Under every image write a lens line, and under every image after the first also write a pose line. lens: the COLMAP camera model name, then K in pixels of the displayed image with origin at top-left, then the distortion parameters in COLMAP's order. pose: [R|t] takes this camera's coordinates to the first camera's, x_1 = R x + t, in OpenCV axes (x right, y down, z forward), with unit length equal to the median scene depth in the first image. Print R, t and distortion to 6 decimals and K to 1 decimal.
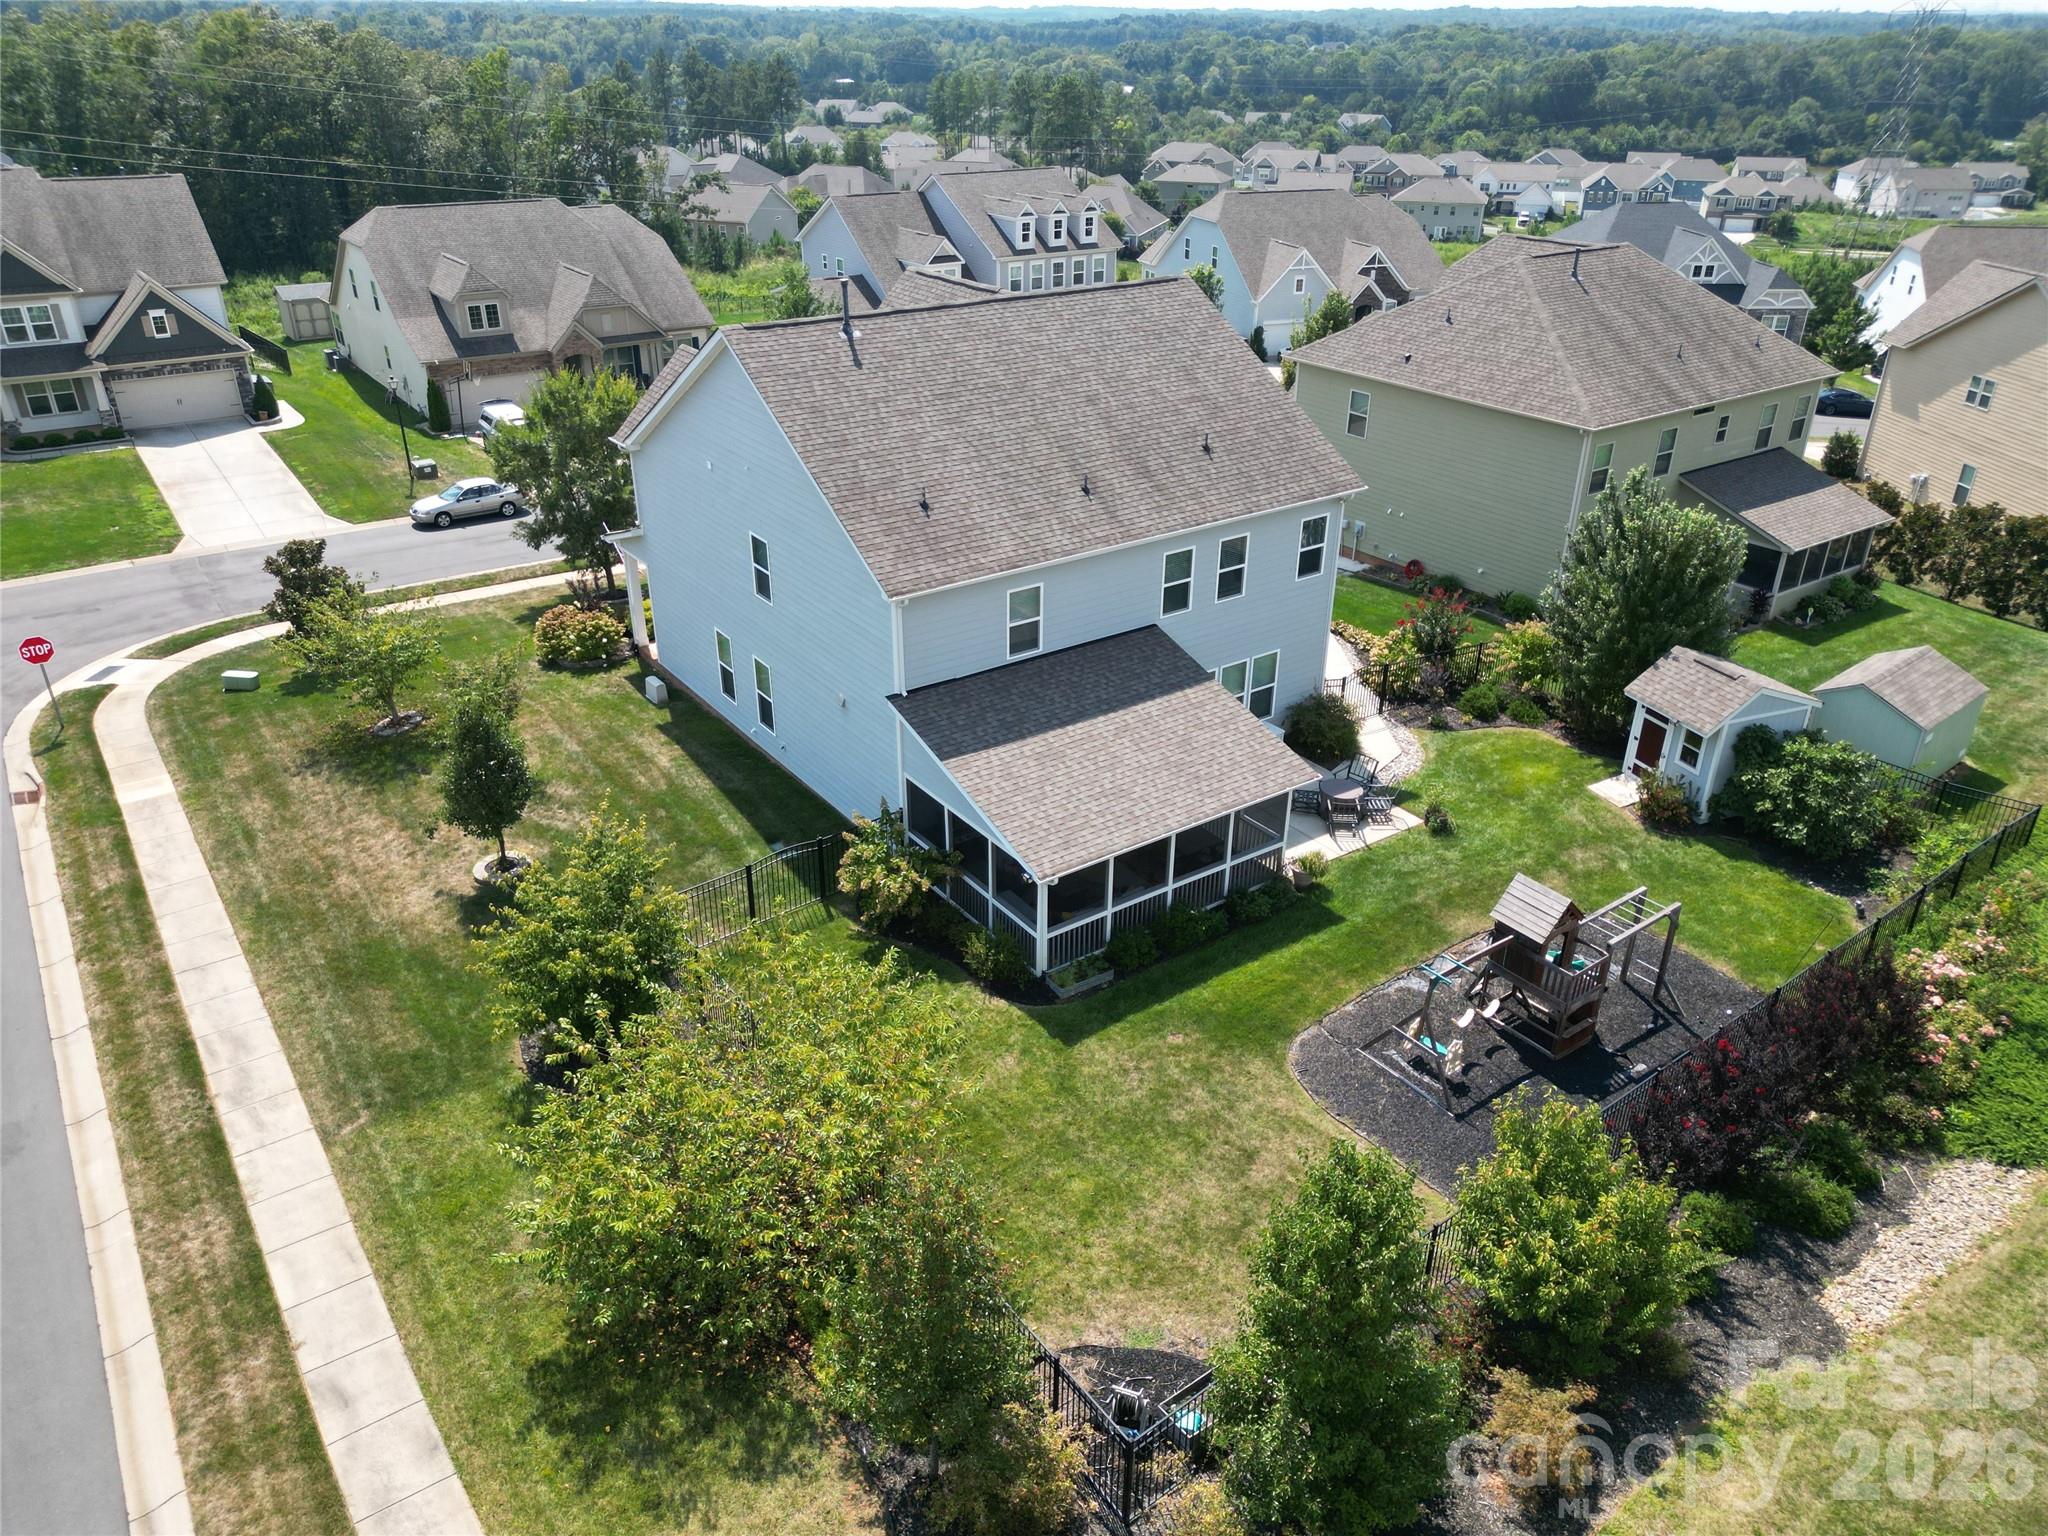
lens RADIAL K [[1420.0, 0, 1024.0], [0, 1420.0, 768.0], [0, 0, 1]] dist [0.061782, -0.050880]
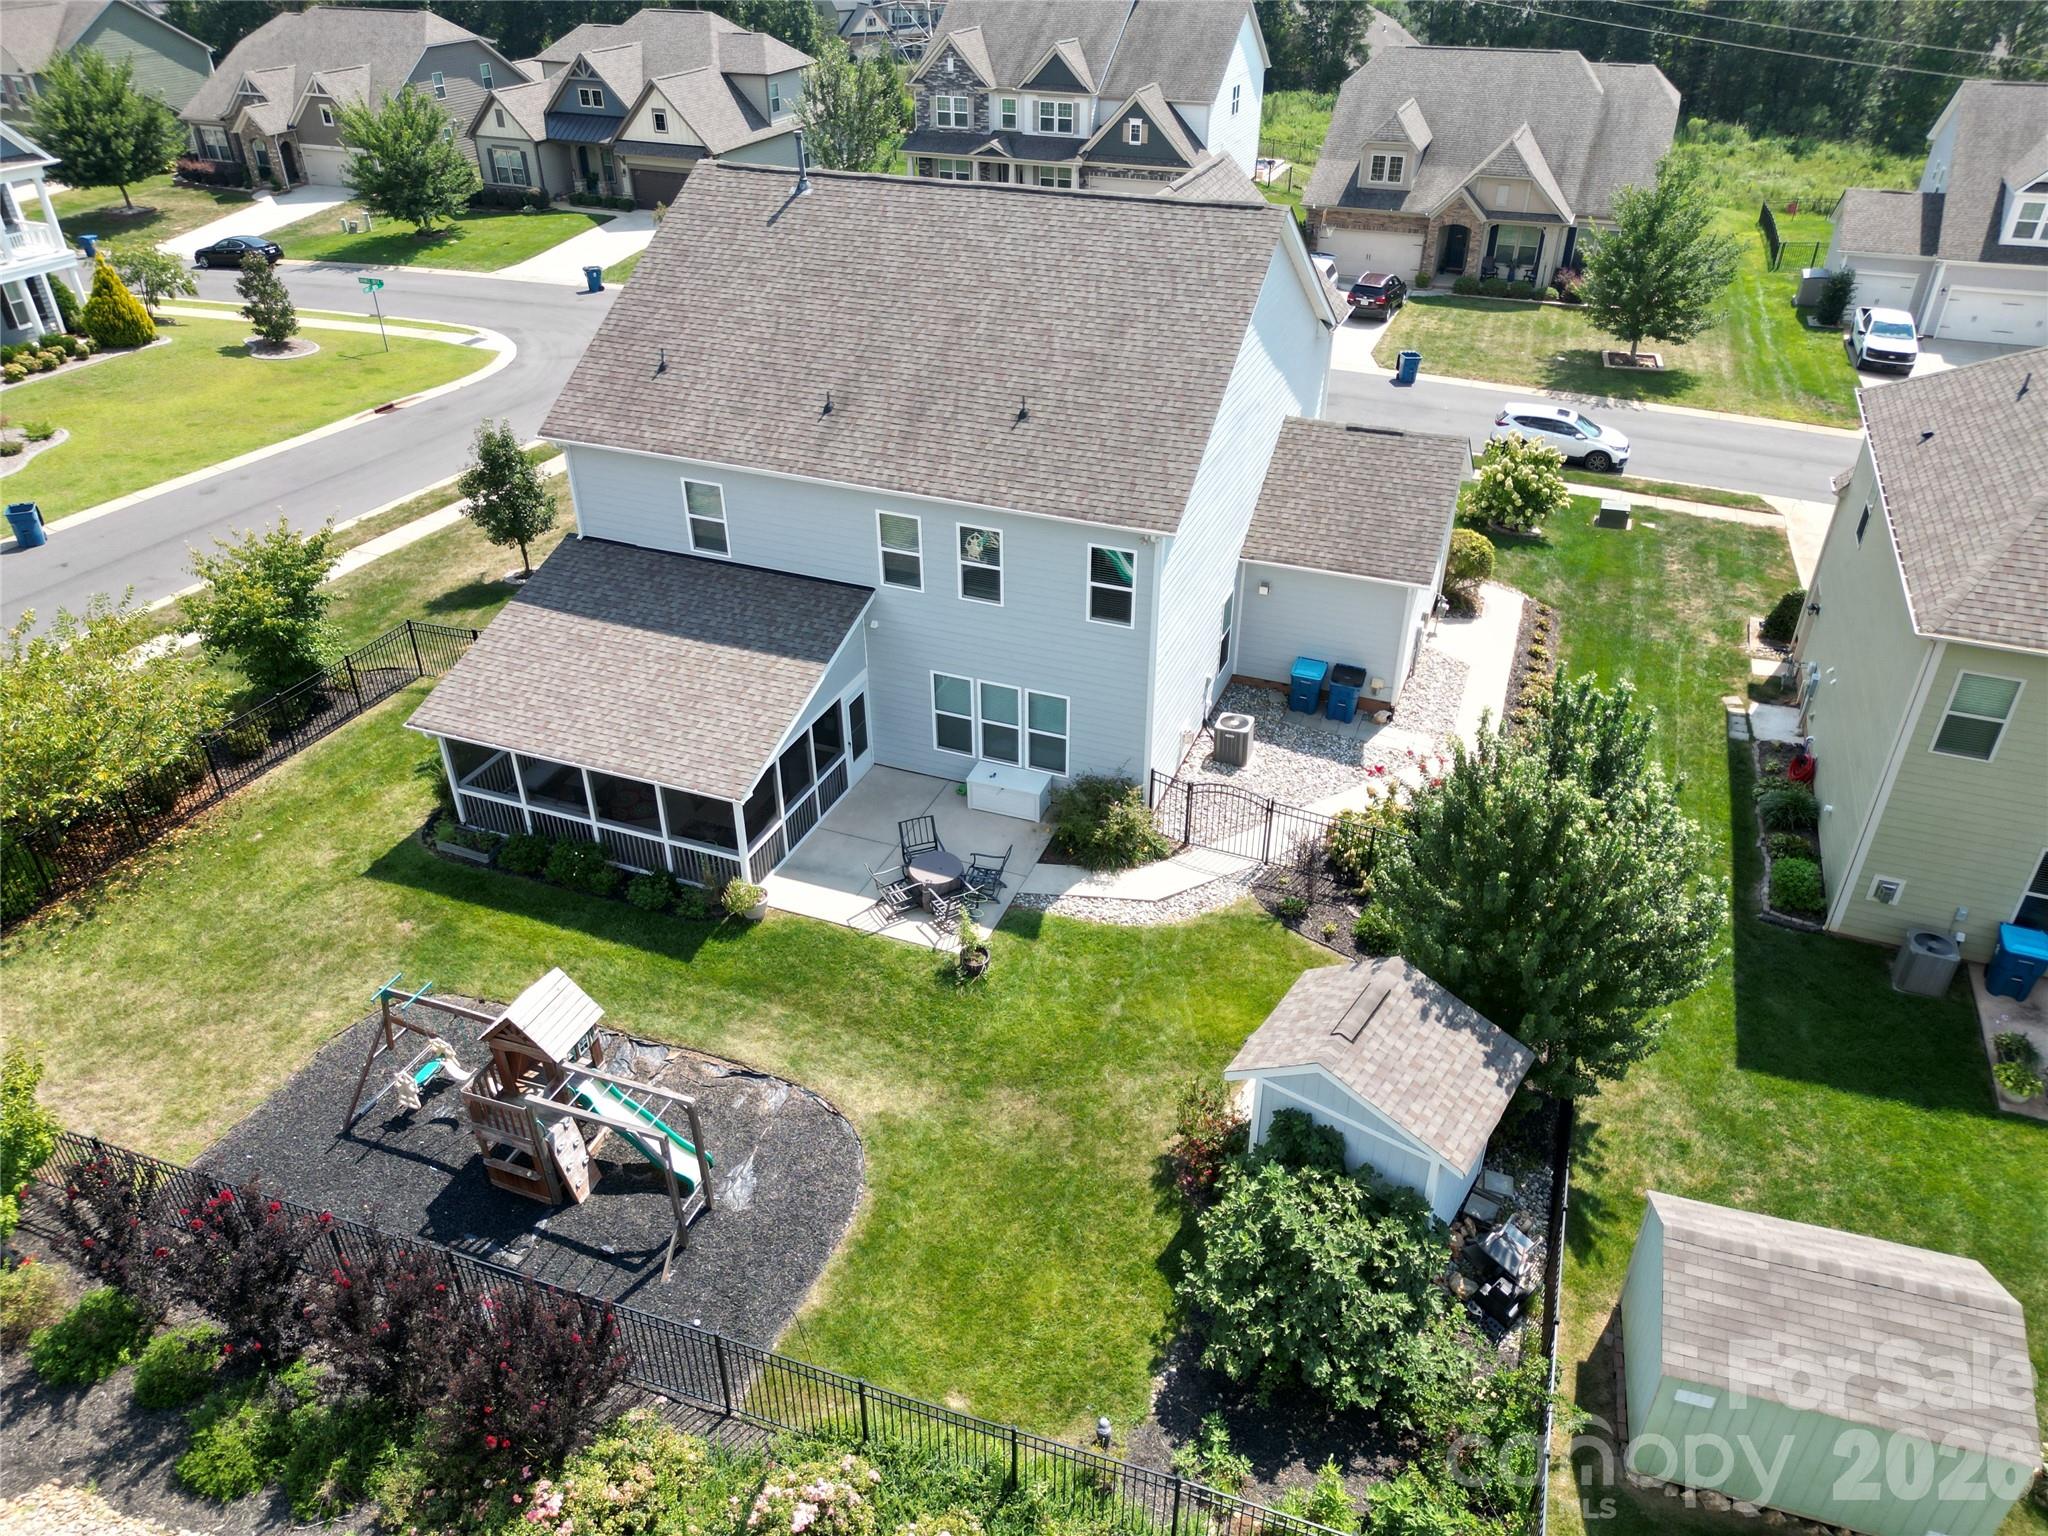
lens RADIAL K [[1420.0, 0, 1024.0], [0, 1420.0, 768.0], [0, 0, 1]] dist [0.061782, -0.050880]
pose [[0.554146, 0.446526, -0.702522, 0.648853], [-0.381422, 0.886346, 0.262502, -0.216795], [0.739892, 0.122493, 0.661480, 0.422279]]
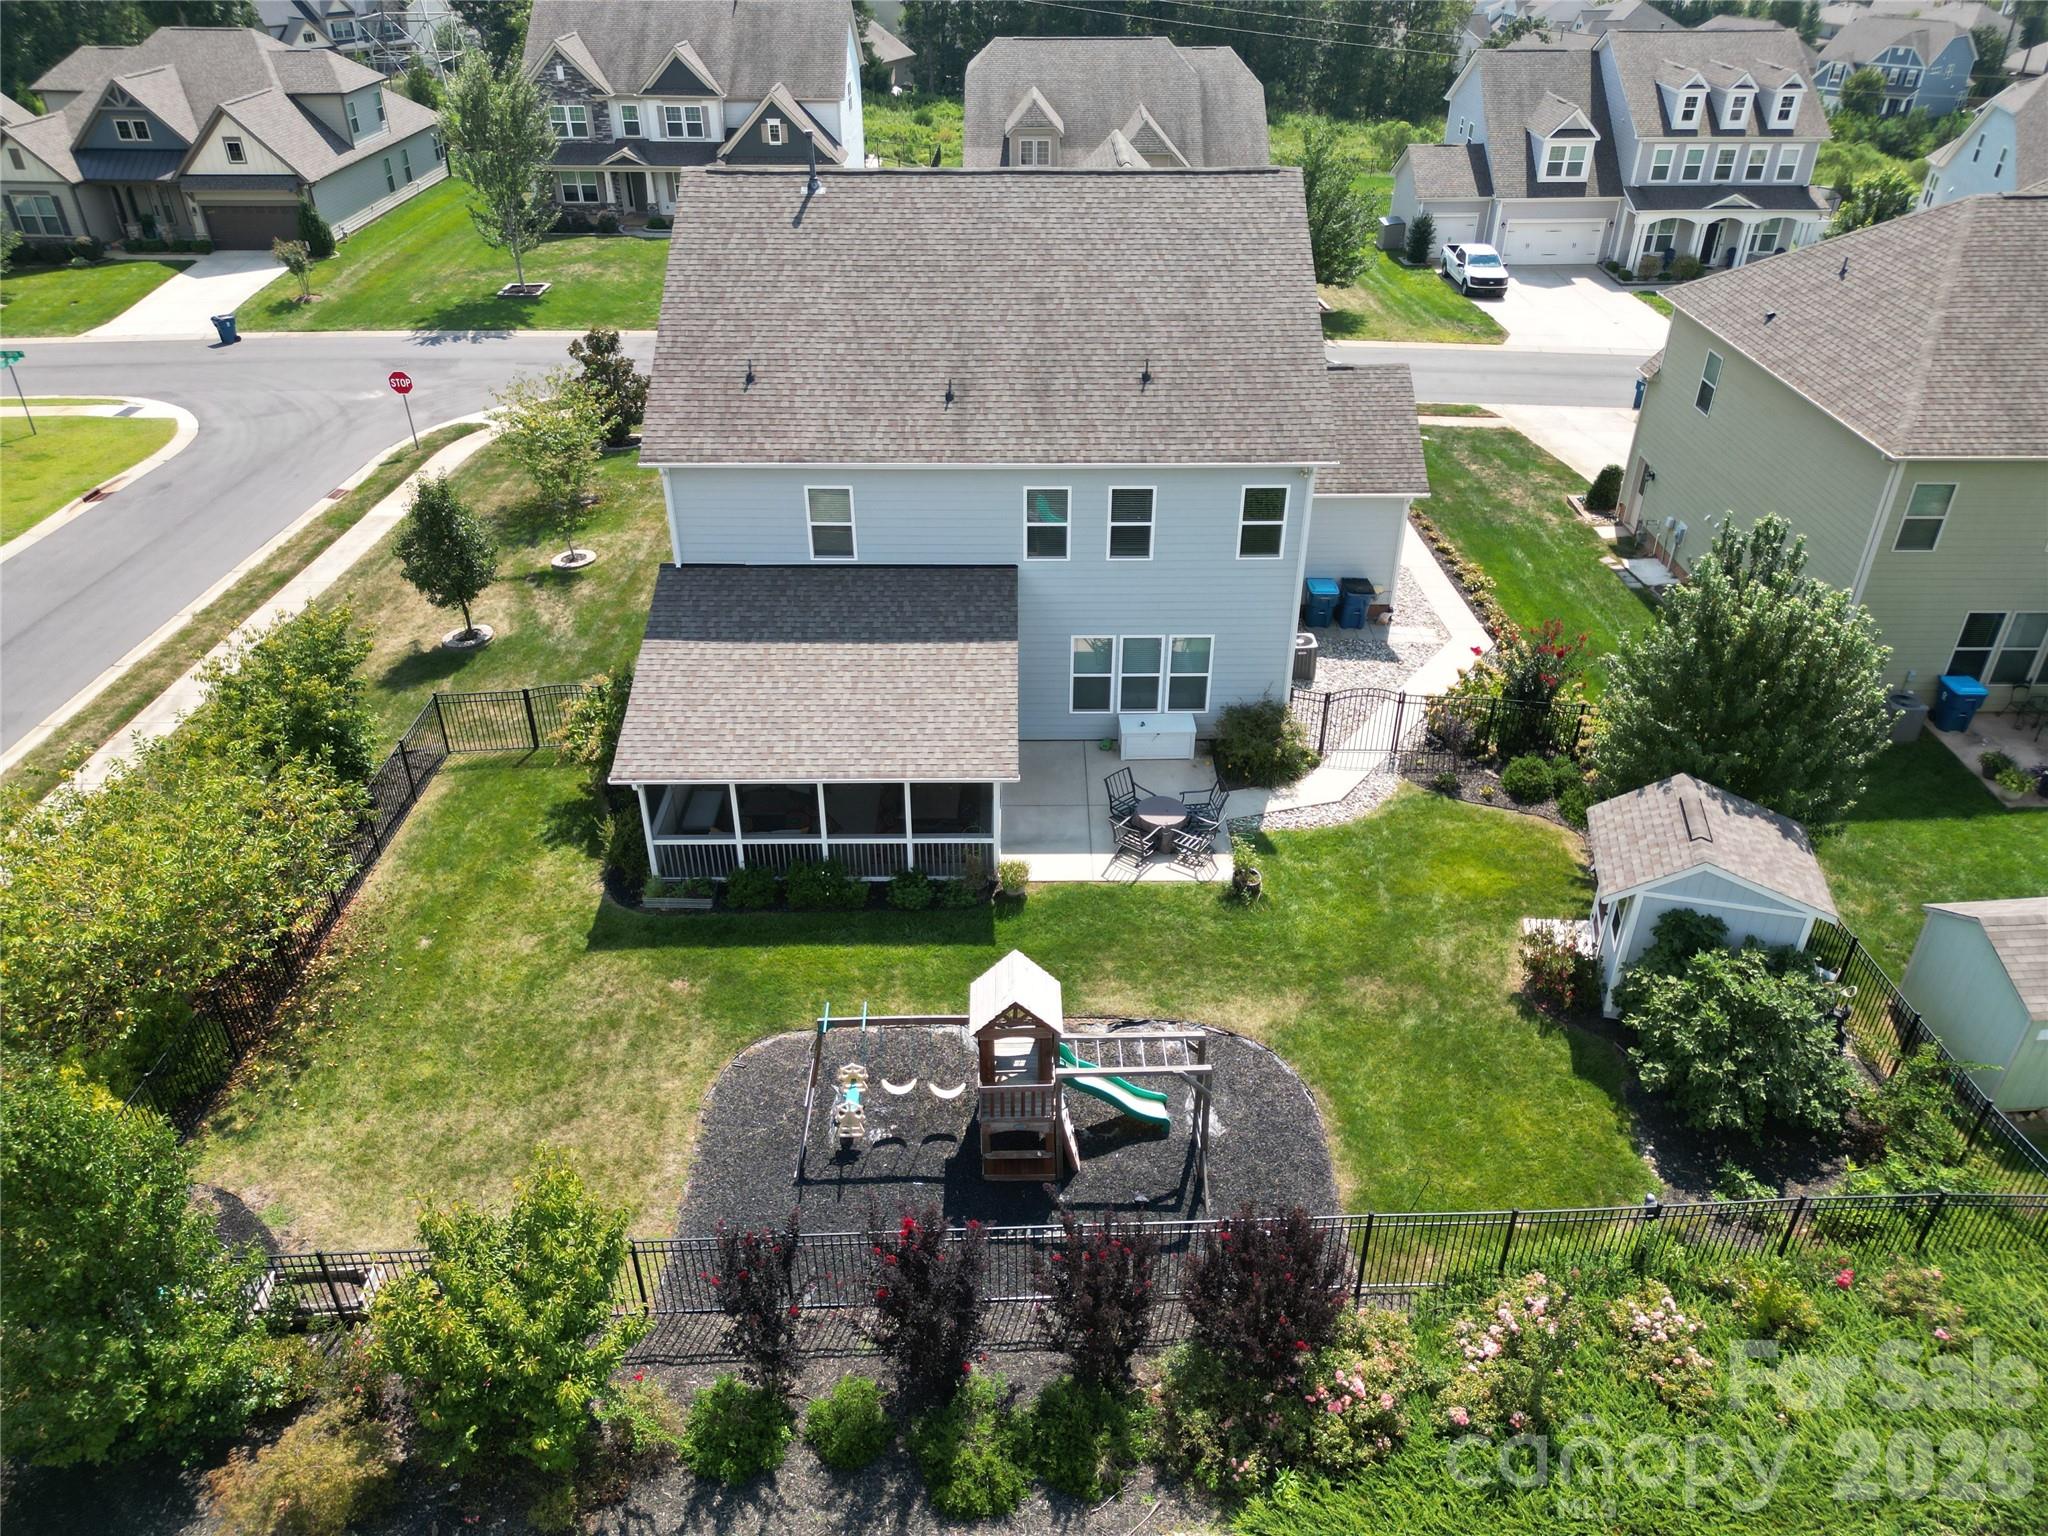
lens RADIAL K [[1420.0, 0, 1024.0], [0, 1420.0, 768.0], [0, 0, 1]] dist [0.061782, -0.050880]
pose [[0.822546, 0.303873, -0.480707, 0.456748], [-0.260250, 0.952704, 0.156922, -0.099098], [0.505656, -0.003971, 0.862726, 0.200279]]
